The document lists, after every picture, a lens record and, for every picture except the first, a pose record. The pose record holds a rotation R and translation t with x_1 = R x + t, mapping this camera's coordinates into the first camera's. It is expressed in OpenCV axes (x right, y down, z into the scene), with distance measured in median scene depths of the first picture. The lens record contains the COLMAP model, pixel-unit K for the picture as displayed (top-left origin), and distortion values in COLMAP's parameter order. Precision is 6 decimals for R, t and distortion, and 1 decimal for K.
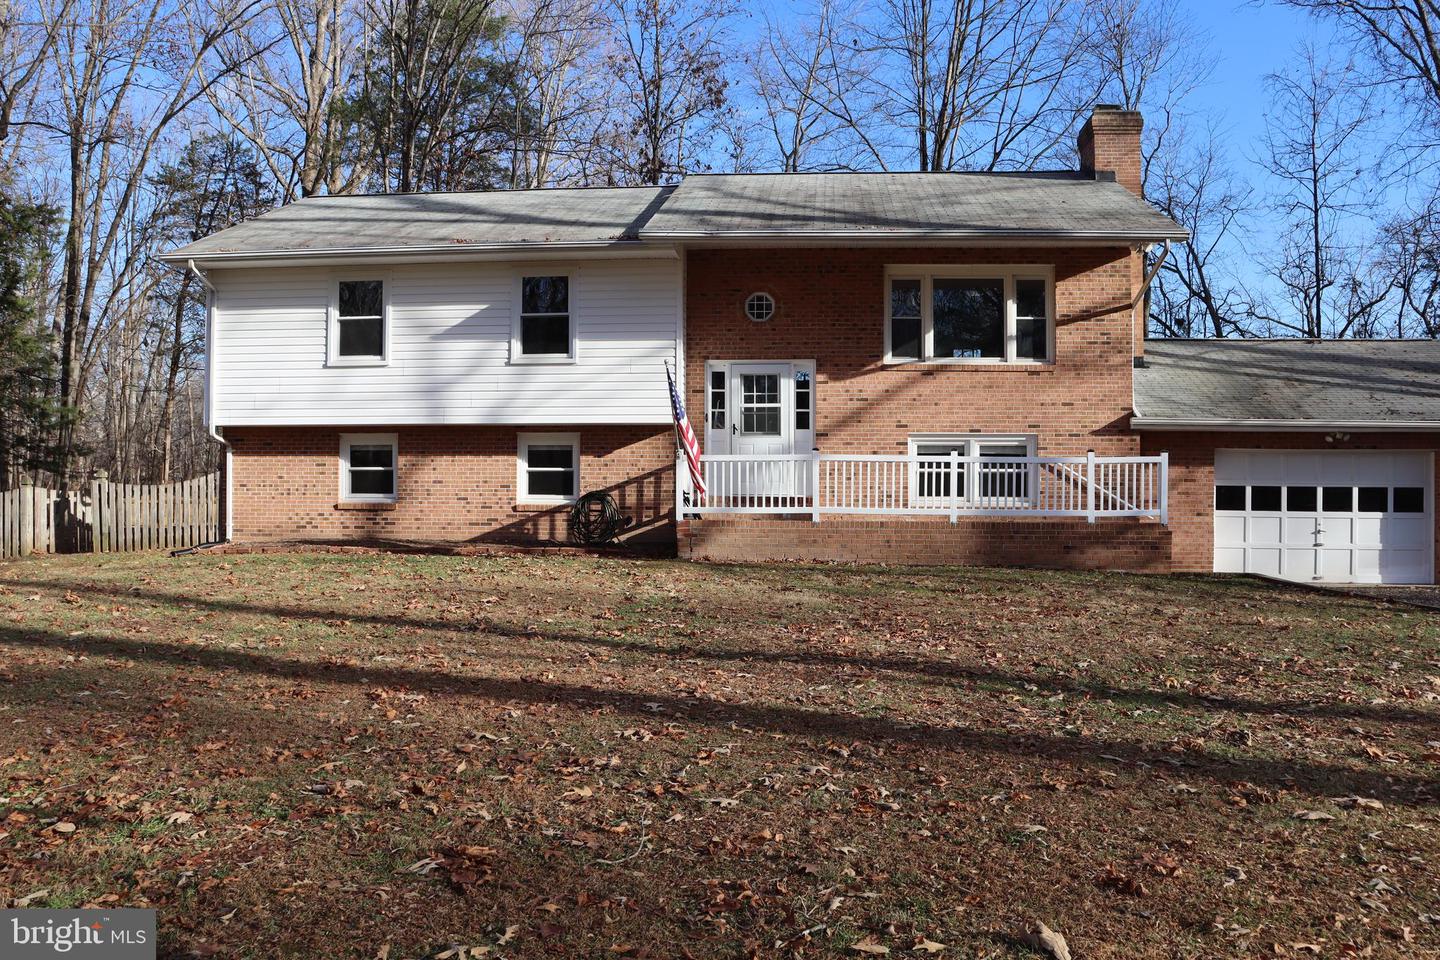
lens RADIAL K [[1207.1, 0, 720.0], [0, 1207.1, 480.0], [0, 0, 1]] dist [-0.170448, 0.159538]
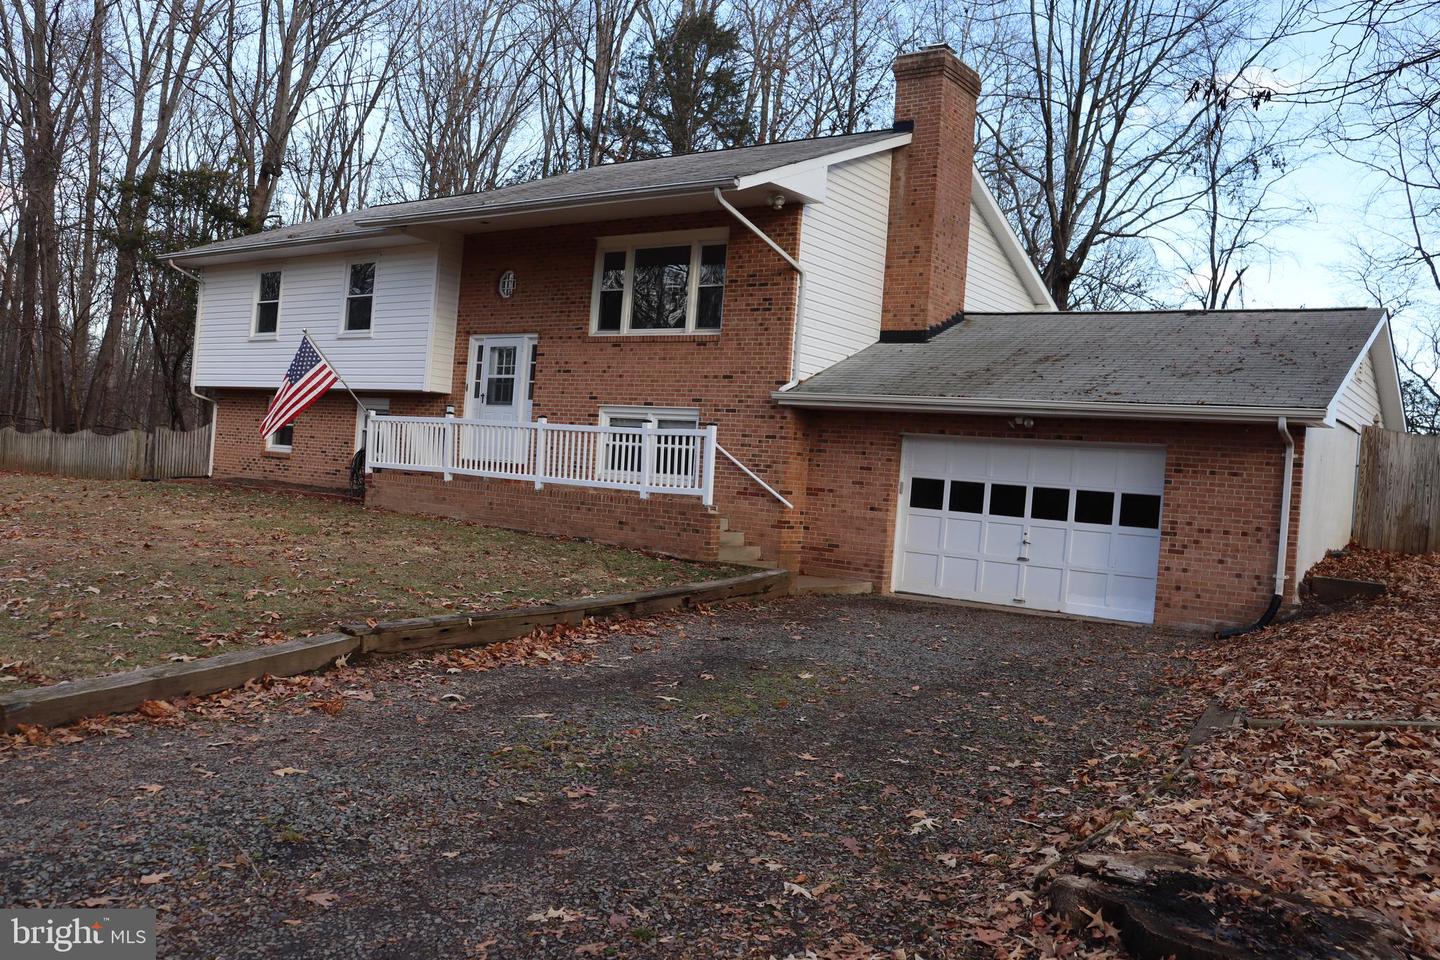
lens RADIAL K [[1207.1, 0, 720.0], [0, 1207.1, 480.0], [0, 0, 1]] dist [-0.170448, 0.159538]
pose [[0.852914, 0.060628, -0.518519, 0.759103], [-0.066658, 0.997751, 0.007016, 0.009613], [0.517778, 0.028579, 0.855037, 0.198096]]
